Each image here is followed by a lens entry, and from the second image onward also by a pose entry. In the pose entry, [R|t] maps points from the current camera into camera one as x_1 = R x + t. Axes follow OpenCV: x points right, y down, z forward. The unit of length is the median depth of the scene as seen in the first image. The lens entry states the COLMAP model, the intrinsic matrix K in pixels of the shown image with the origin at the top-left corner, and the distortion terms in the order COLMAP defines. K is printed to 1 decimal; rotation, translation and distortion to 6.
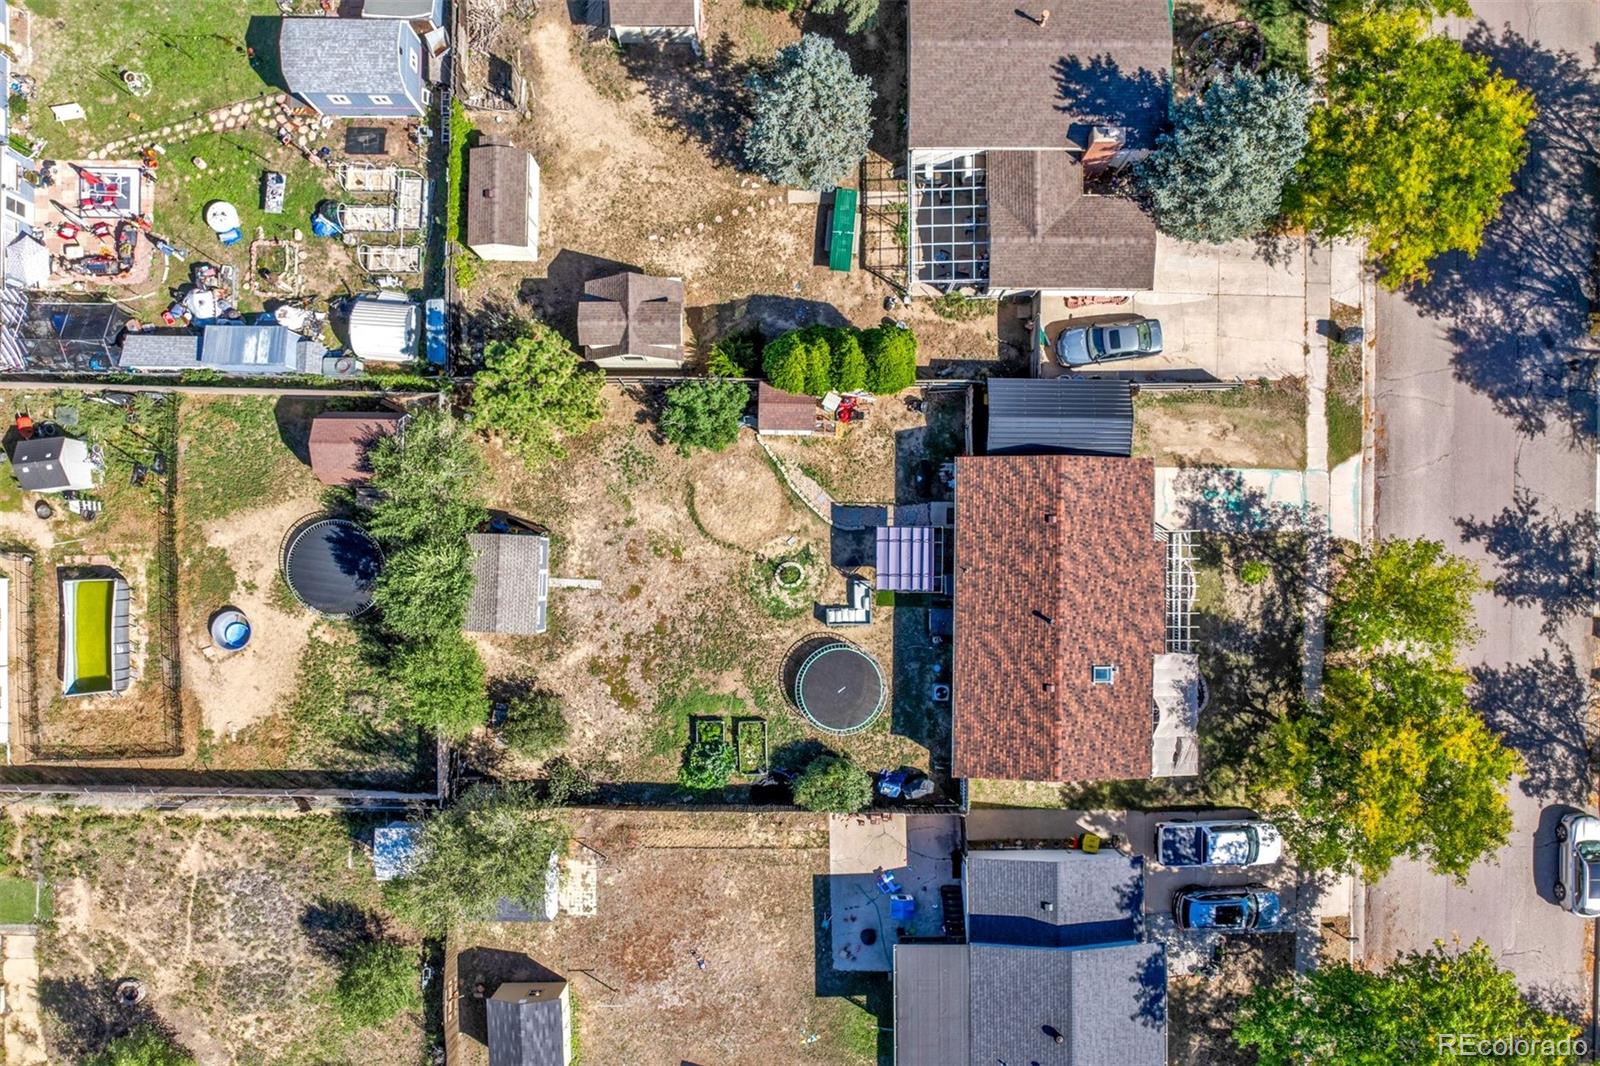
lens RADIAL K [[1128.1, 0, 796.7], [0, 1128.1, 579.5], [0, 0, 1]] dist [-0.001975, -0.138722]
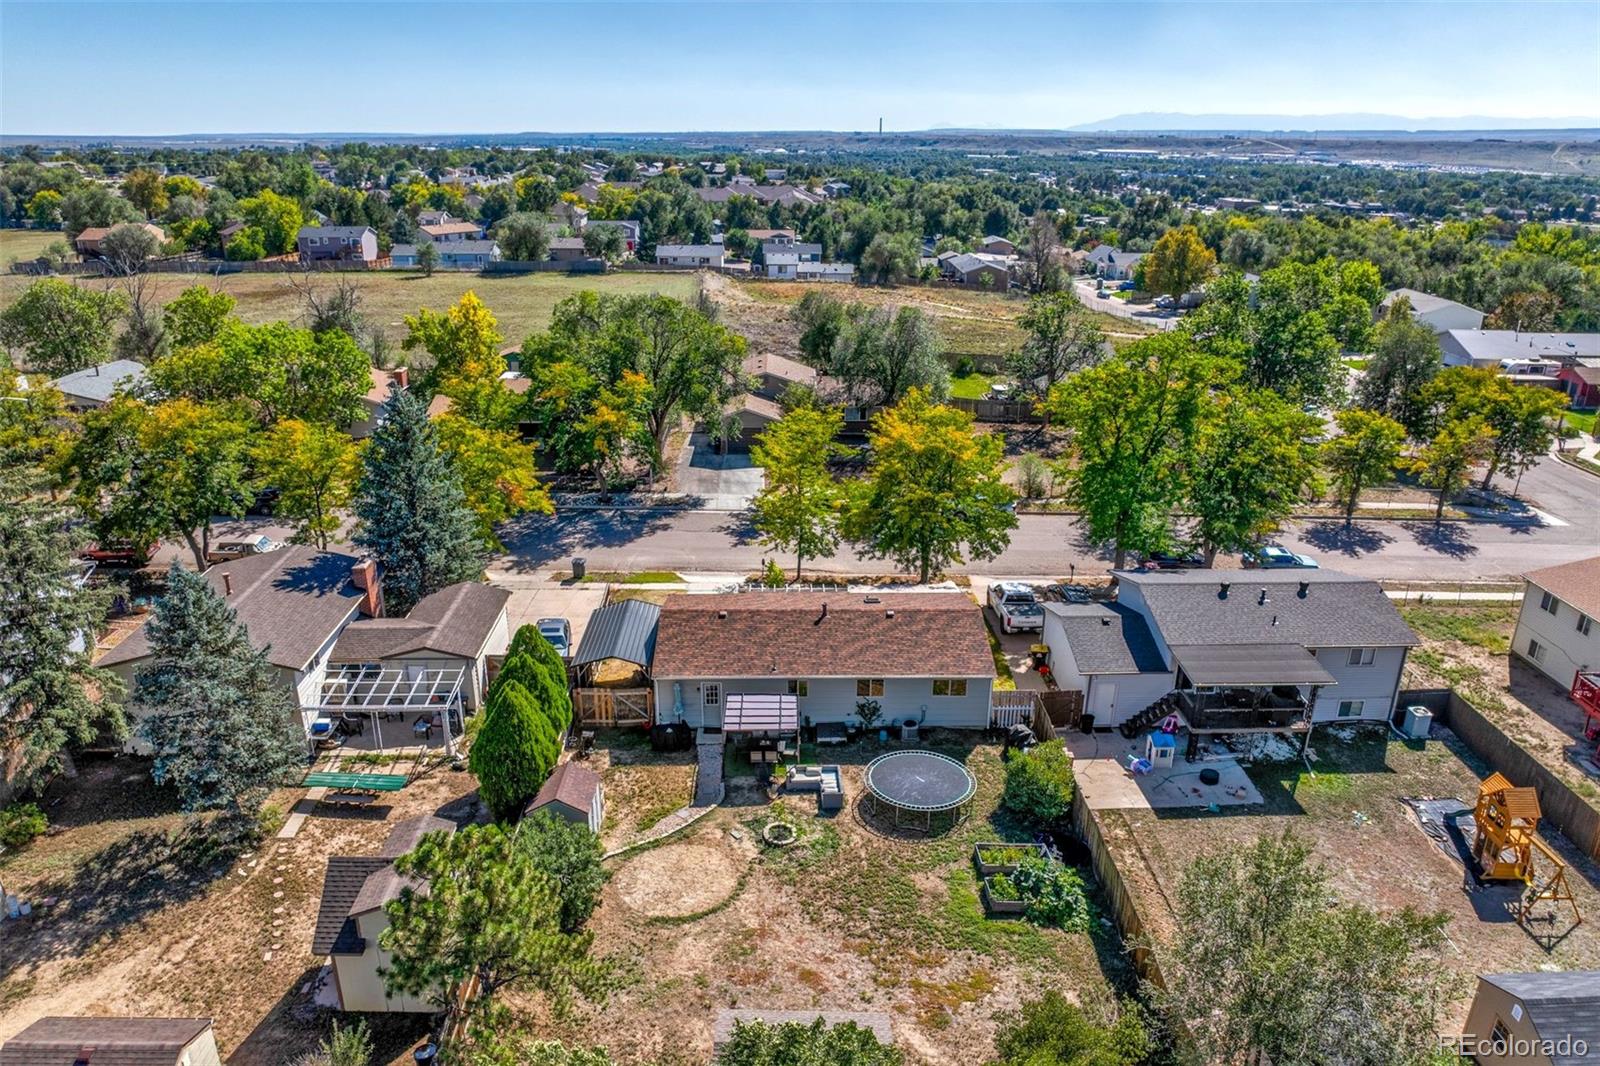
lens RADIAL K [[1128.1, 0, 796.7], [0, 1128.1, 579.5], [0, 0, 1]] dist [-0.001975, -0.138722]
pose [[-0.024146, -0.368873, 0.929166, -0.653881], [0.999668, -0.000500, 0.025779, -0.012771], [-0.009045, 0.929480, 0.368762, 0.555842]]
